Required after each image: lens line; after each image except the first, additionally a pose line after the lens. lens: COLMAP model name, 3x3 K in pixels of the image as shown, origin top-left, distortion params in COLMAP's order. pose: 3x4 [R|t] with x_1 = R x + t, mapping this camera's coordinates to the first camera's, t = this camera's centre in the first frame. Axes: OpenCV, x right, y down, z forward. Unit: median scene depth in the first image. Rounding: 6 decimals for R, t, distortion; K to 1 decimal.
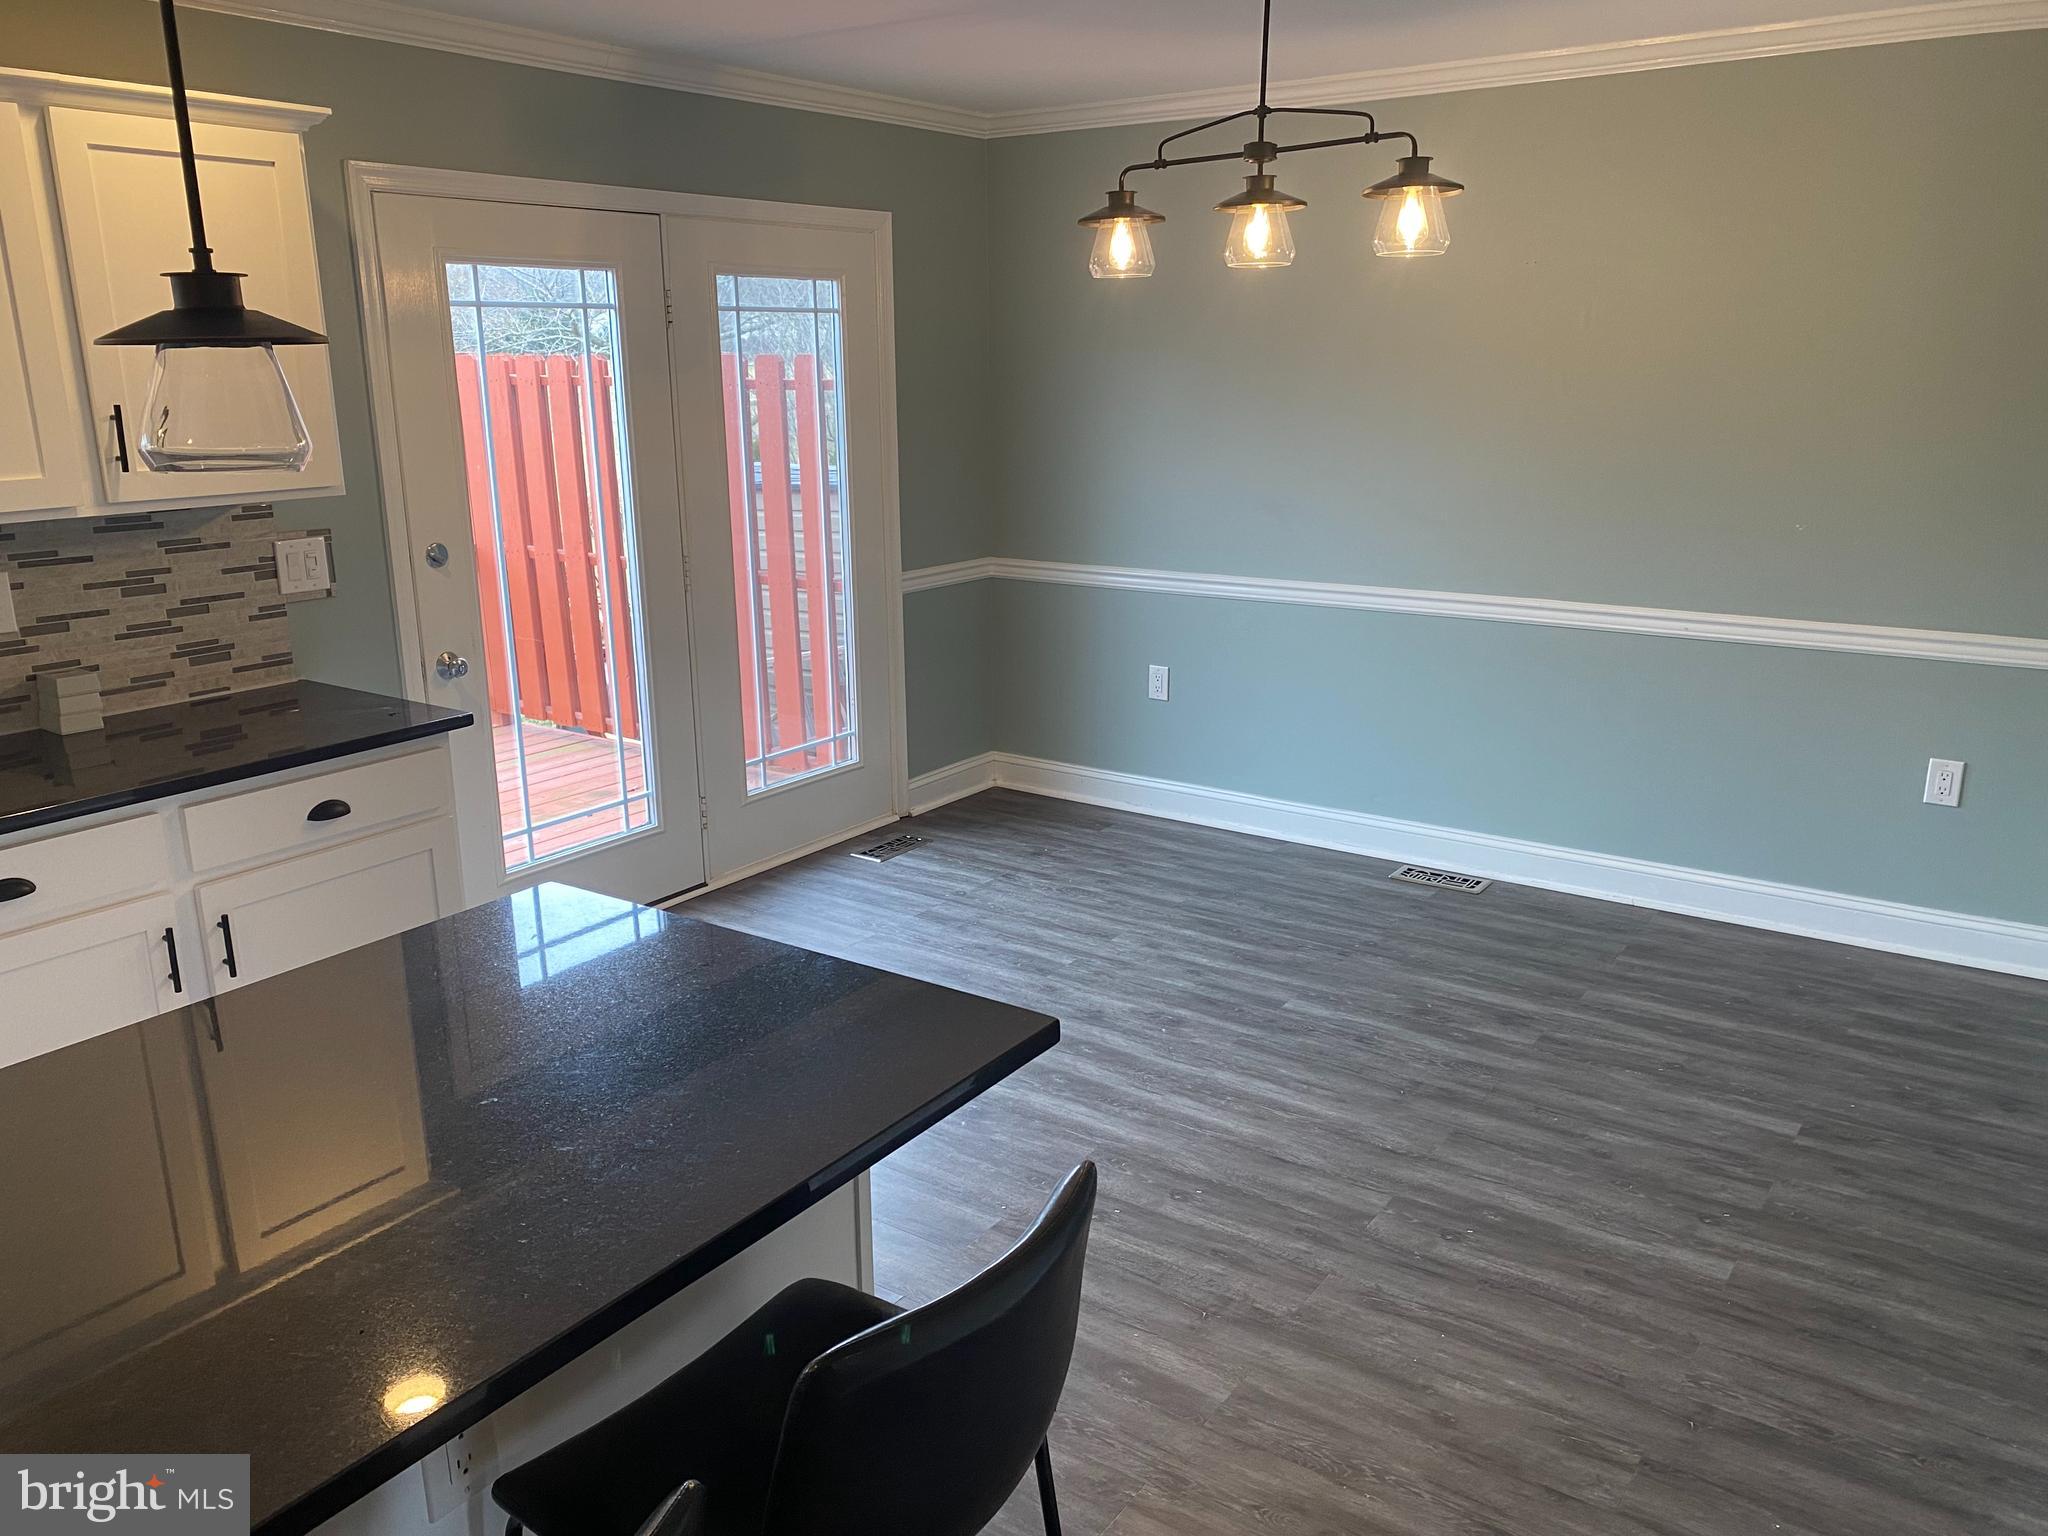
lens RADIAL K [[1554.1, 0, 1012.2], [0, 1554.1, 770.7], [0, 0, 1]] dist [0.046056, -0.047134]
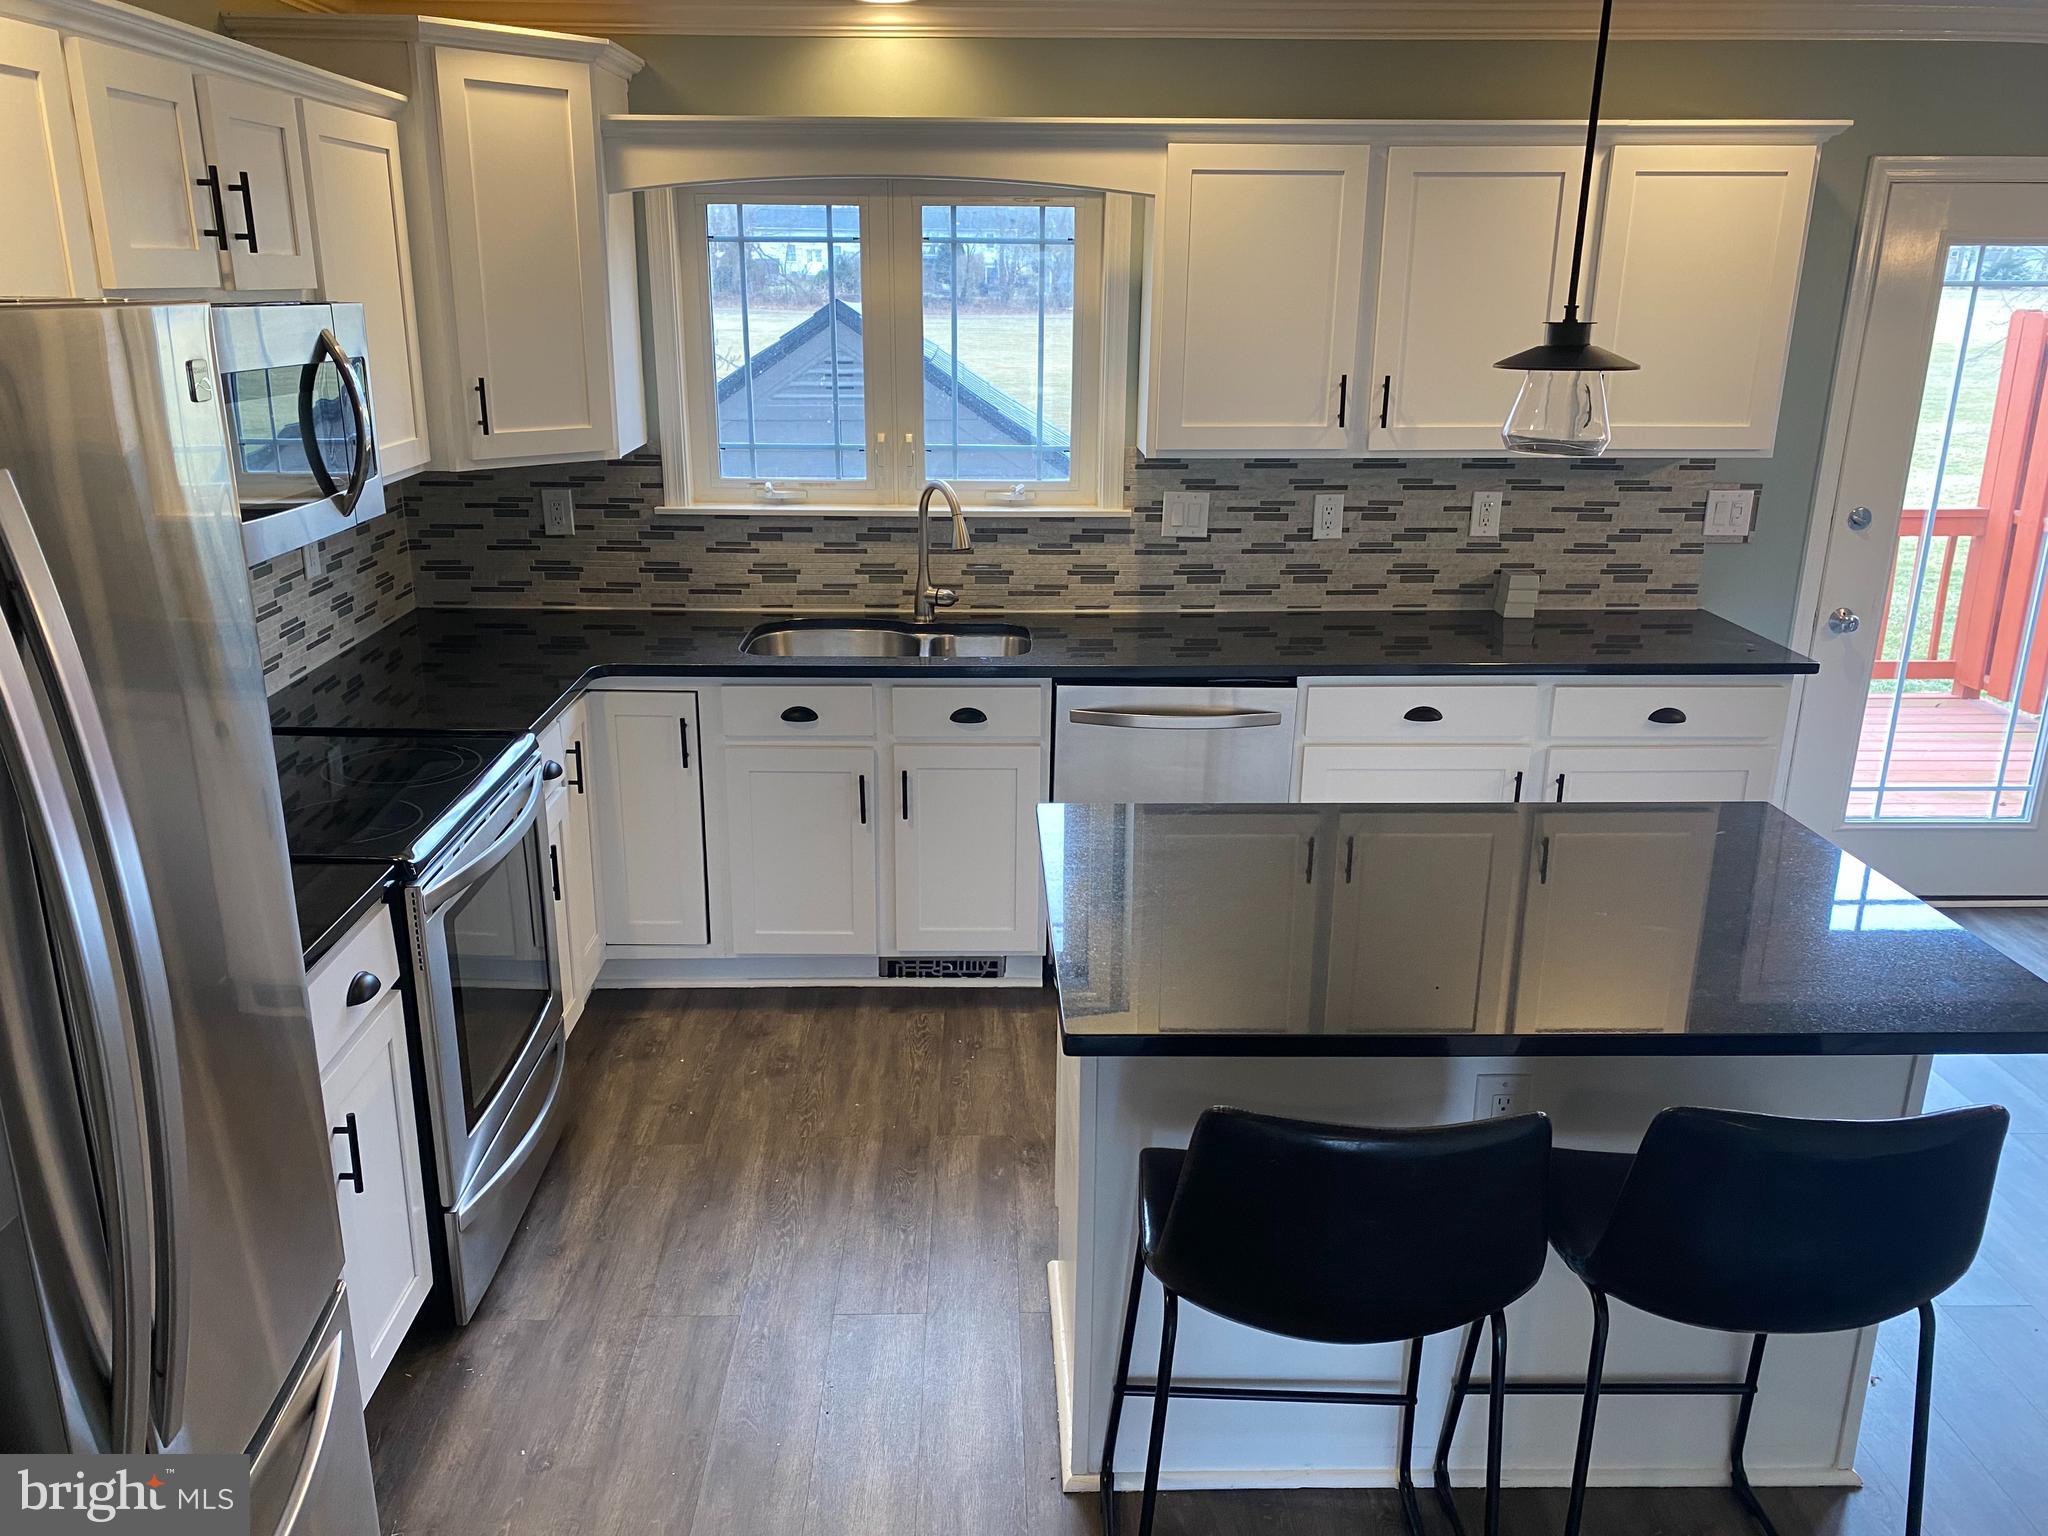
lens RADIAL K [[1554.1, 0, 1001.5], [0, 1554.1, 795.8], [0, 0, 1]] dist [0.046056, -0.047134]
pose [[0.586268, 0.267212, -0.764780, 0.198567], [-0.220341, 0.961042, 0.166876, -0.004013], [0.779577, 0.070678, 0.622306, -0.150976]]
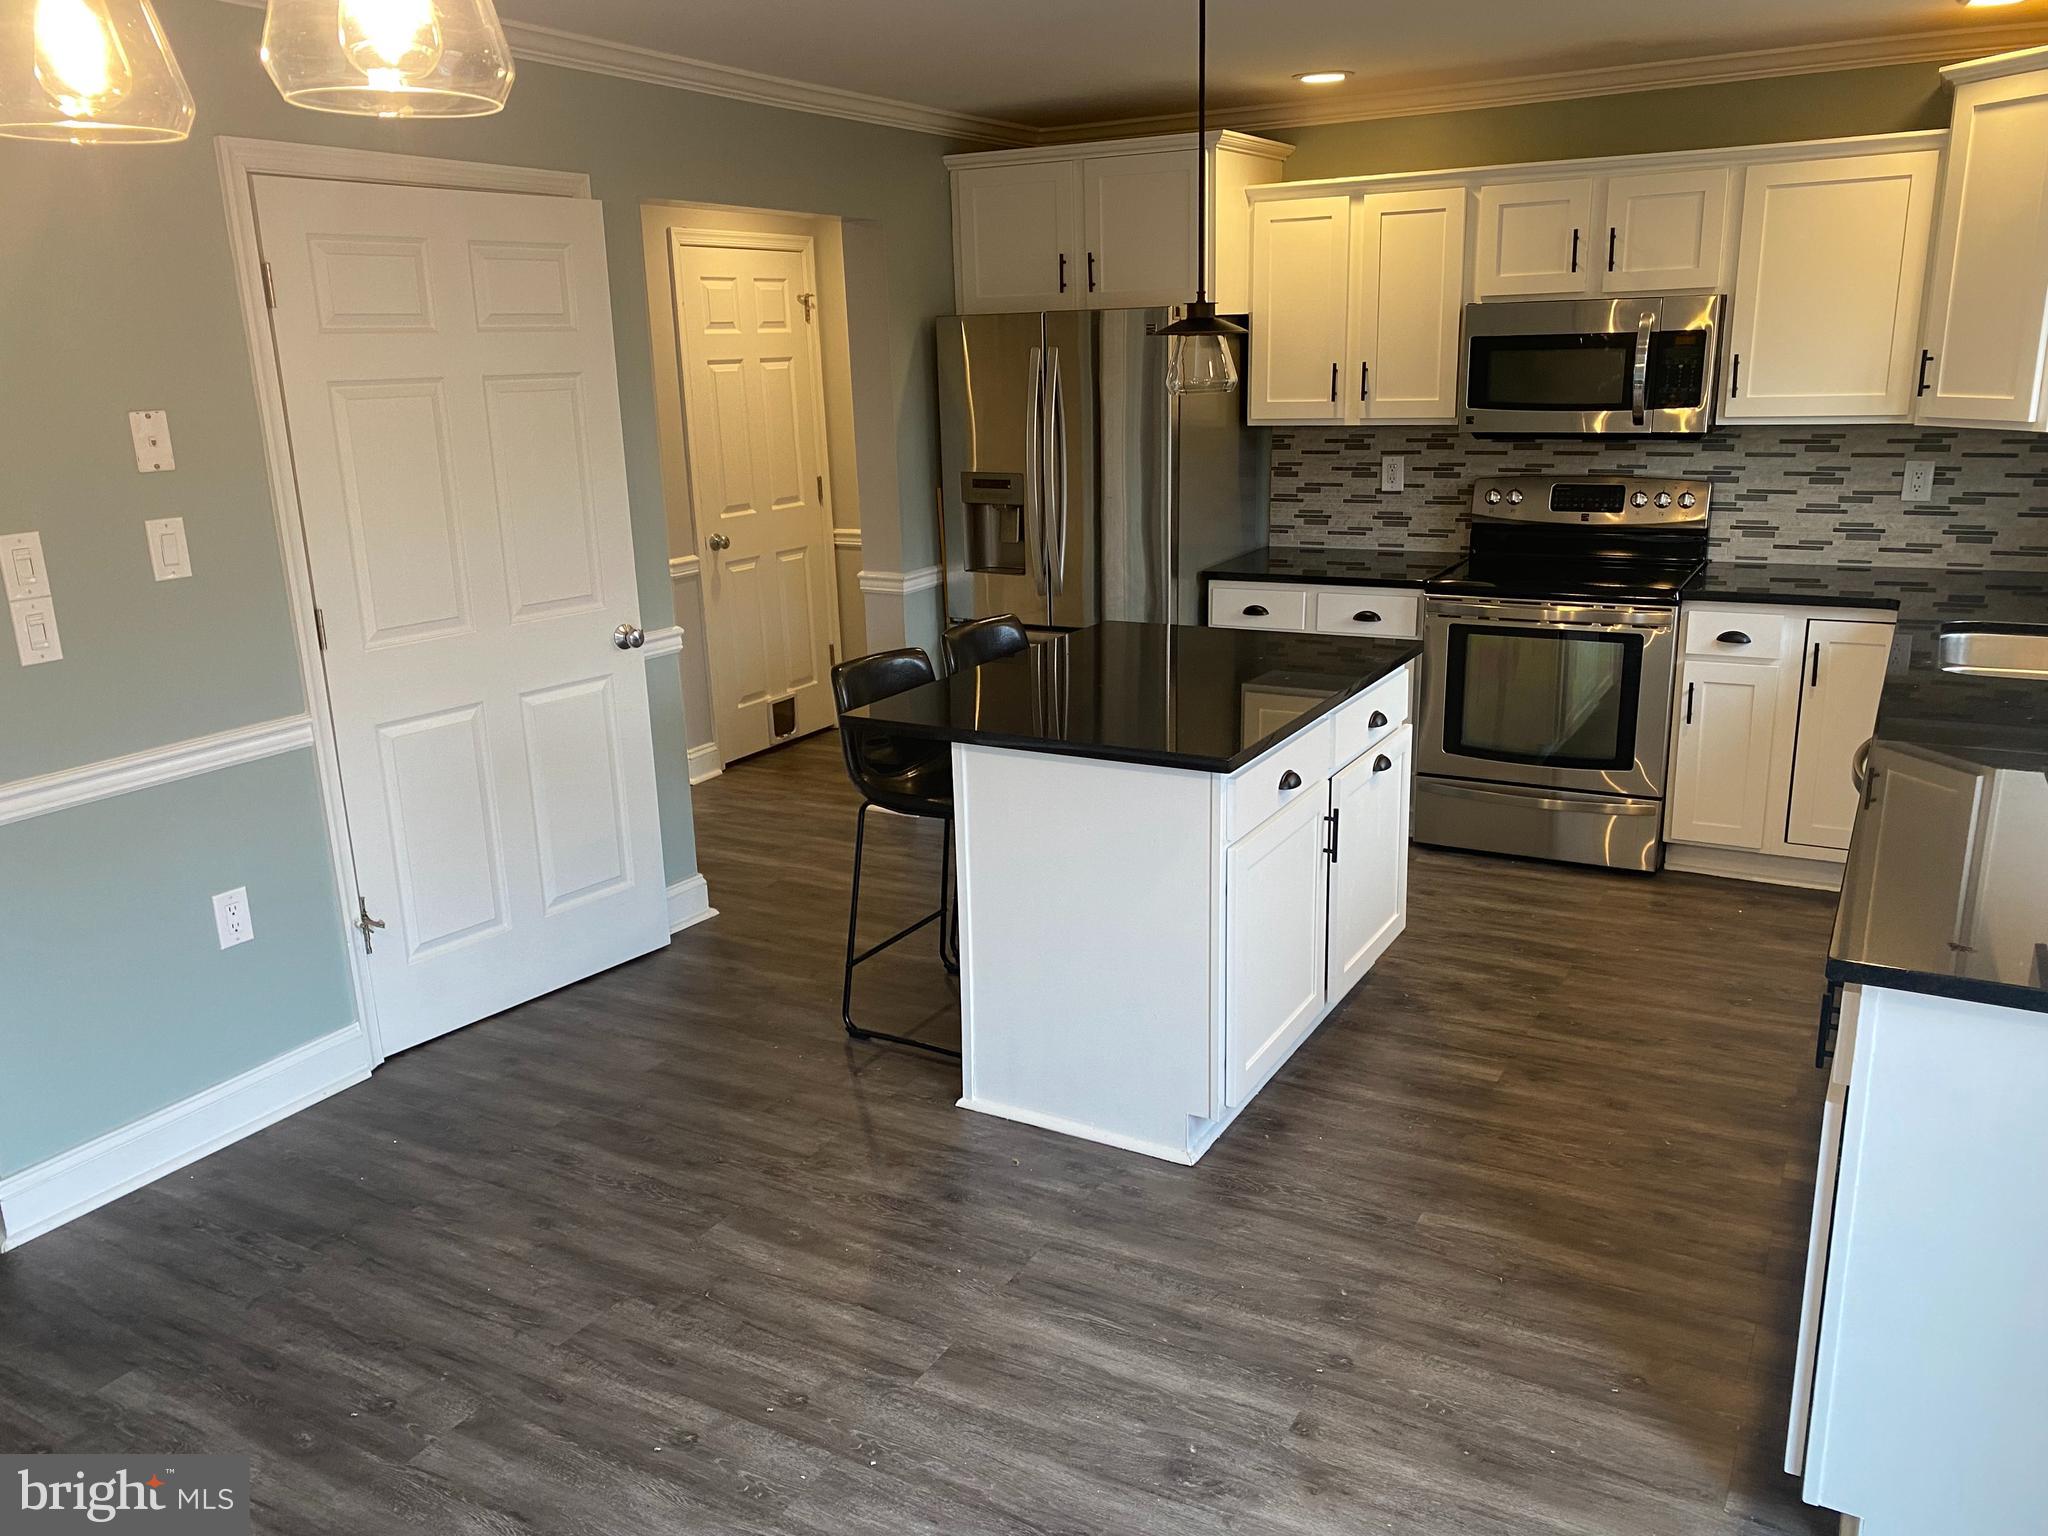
lens RADIAL K [[1554.1, 0, 1018.6], [0, 1554.1, 762.8], [0, 0, 1]] dist [0.046056, -0.047134]
pose [[-0.994102, 0.065227, -0.086641, -0.011851], [0.013183, 0.865664, 0.500452, -0.385119], [0.107645, 0.496358, -0.861418, 1.428256]]
